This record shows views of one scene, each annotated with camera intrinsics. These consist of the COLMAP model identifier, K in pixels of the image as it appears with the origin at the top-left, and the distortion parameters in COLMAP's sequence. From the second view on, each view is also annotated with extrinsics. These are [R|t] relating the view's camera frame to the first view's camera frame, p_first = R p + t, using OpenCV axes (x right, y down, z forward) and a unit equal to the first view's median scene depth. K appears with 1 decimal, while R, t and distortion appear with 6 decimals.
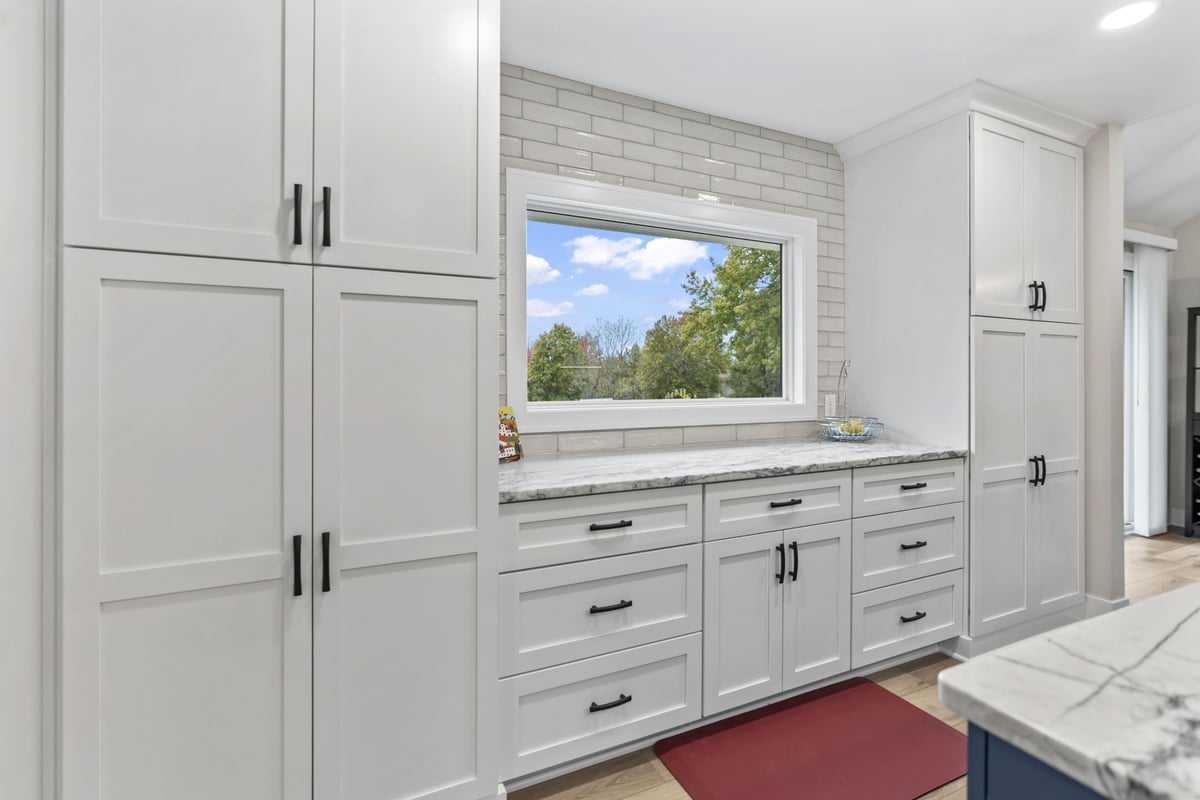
lens RADIAL K [[547.8, 0, 607.2], [0, 547.8, 377.9], [0, 0, 1]] dist [0.004231, 0.000089]
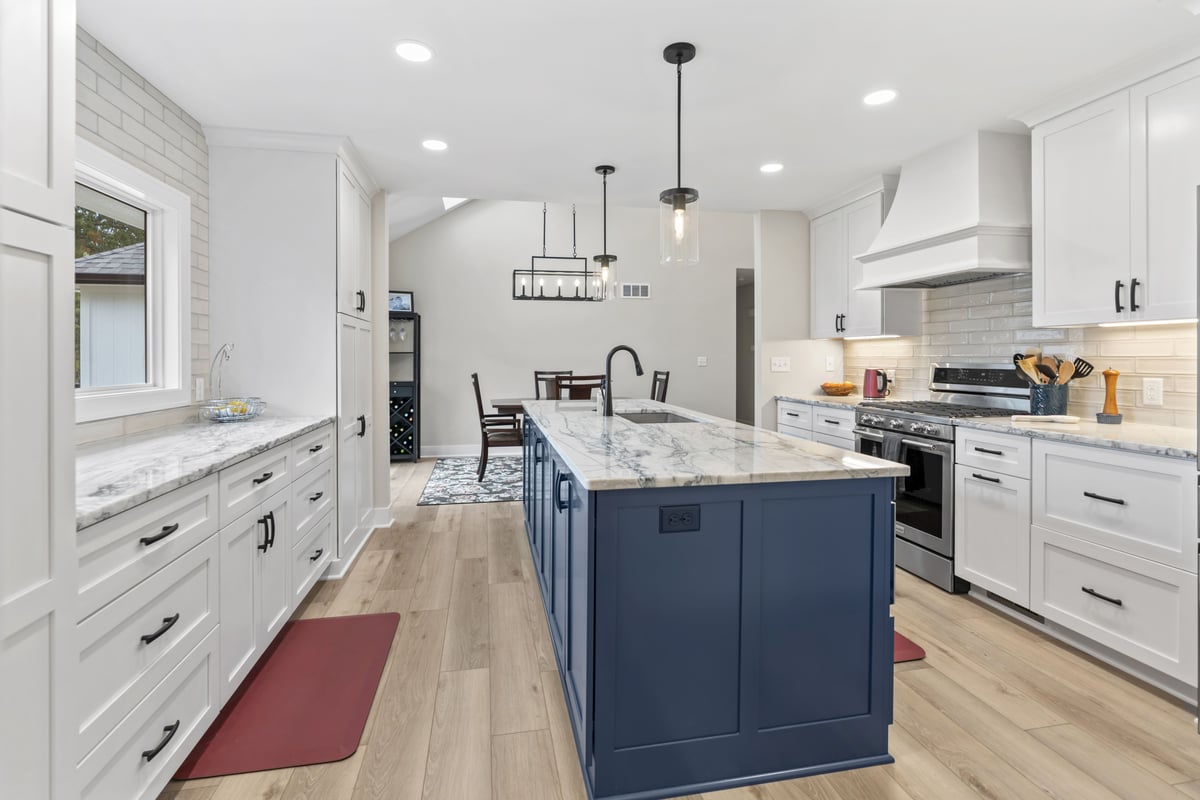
lens RADIAL K [[547.7, 0, 587.4], [0, 547.7, 360.2], [0, 0, 1]] dist [-0.014487, 0.005126]
pose [[0.257117, -0.003503, 0.966374, -0.405440], [0.002562, 0.999992, 0.002943, -0.002697], [-0.966377, 0.001719, 0.257124, 0.084453]]
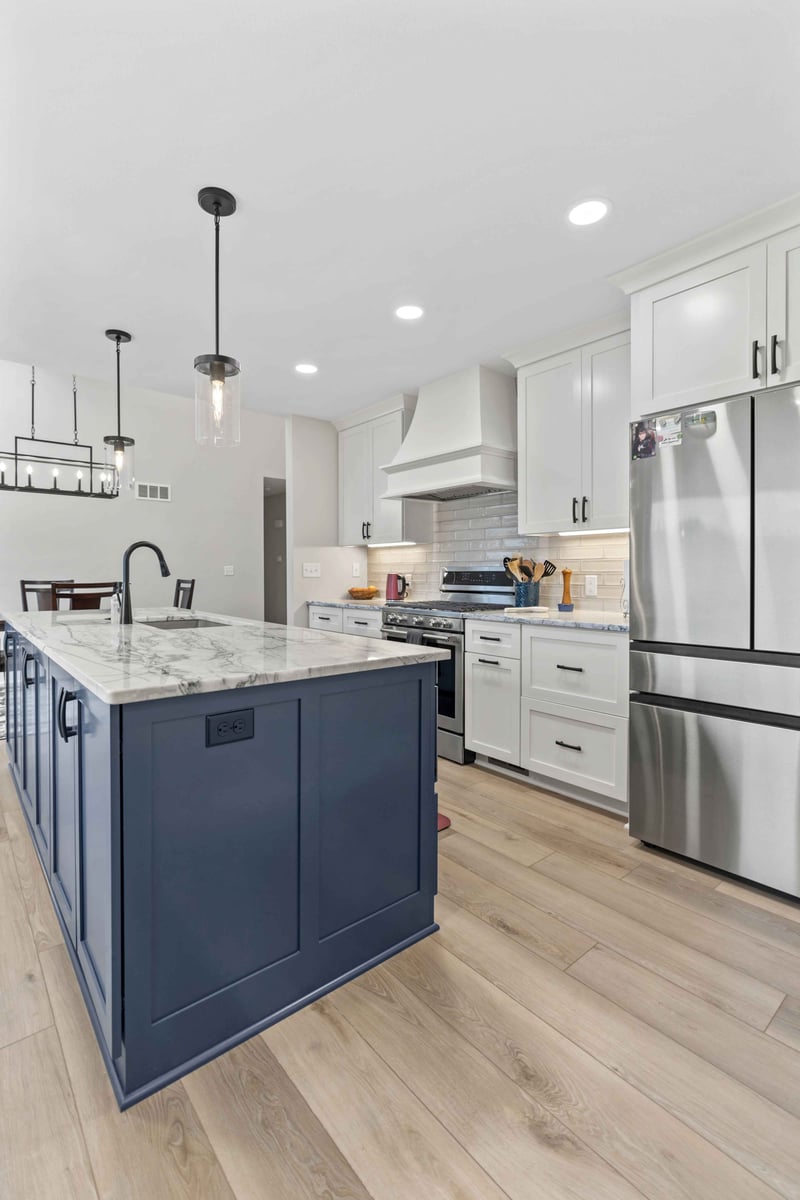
lens RADIAL K [[547.7, 0, 396.8], [0, 547.7, 587.1], [0, 0, 1]] dist [-0.014487, 0.005126]
pose [[-0.246728, -0.028568, 0.968664, -0.331002], [-0.001174, 0.999573, 0.029181, 0.027120], [-0.969084, 0.006063, -0.246656, 0.115435]]
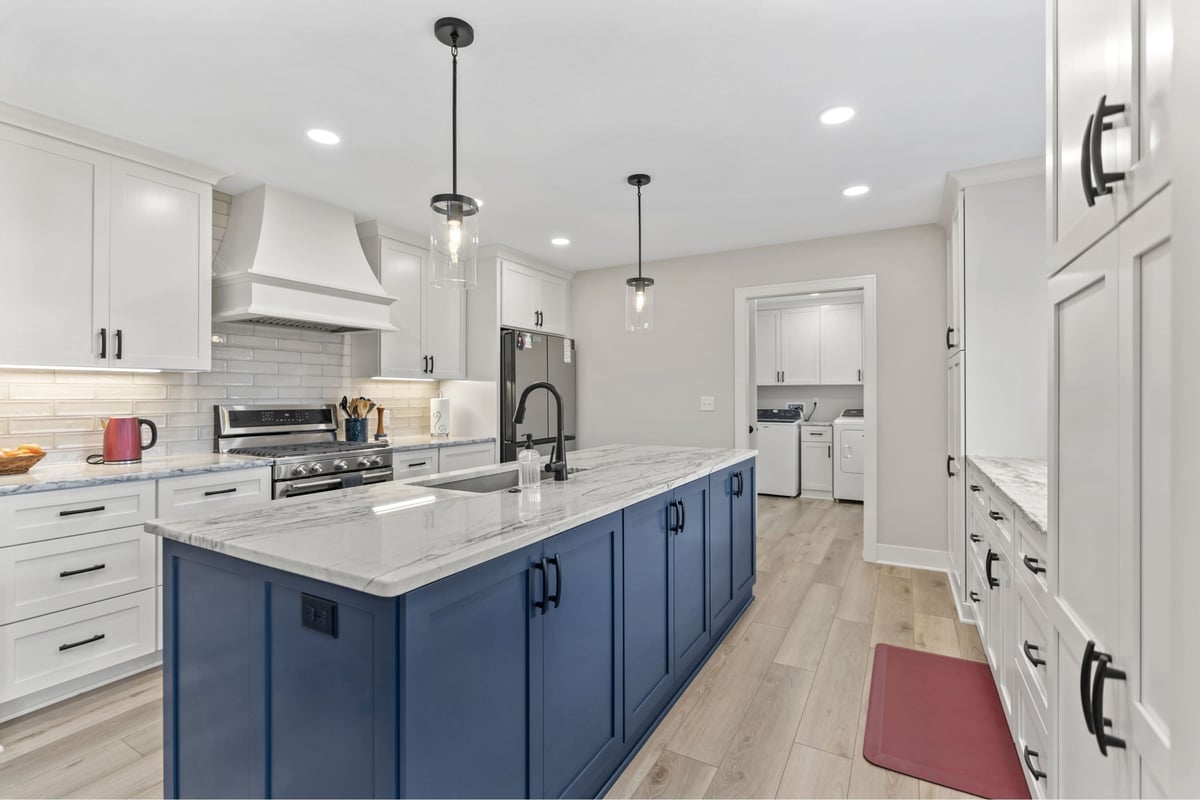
lens RADIAL K [[547.7, 0, 595.2], [0, 547.7, 392.8], [0, 0, 1]] dist [-0.014487, 0.005126]
pose [[-0.822948, -0.000625, -0.568116, 1.179759], [0.002250, 0.999988, -0.004358, -0.008670], [0.568112, -0.004864, -0.822937, 1.071963]]
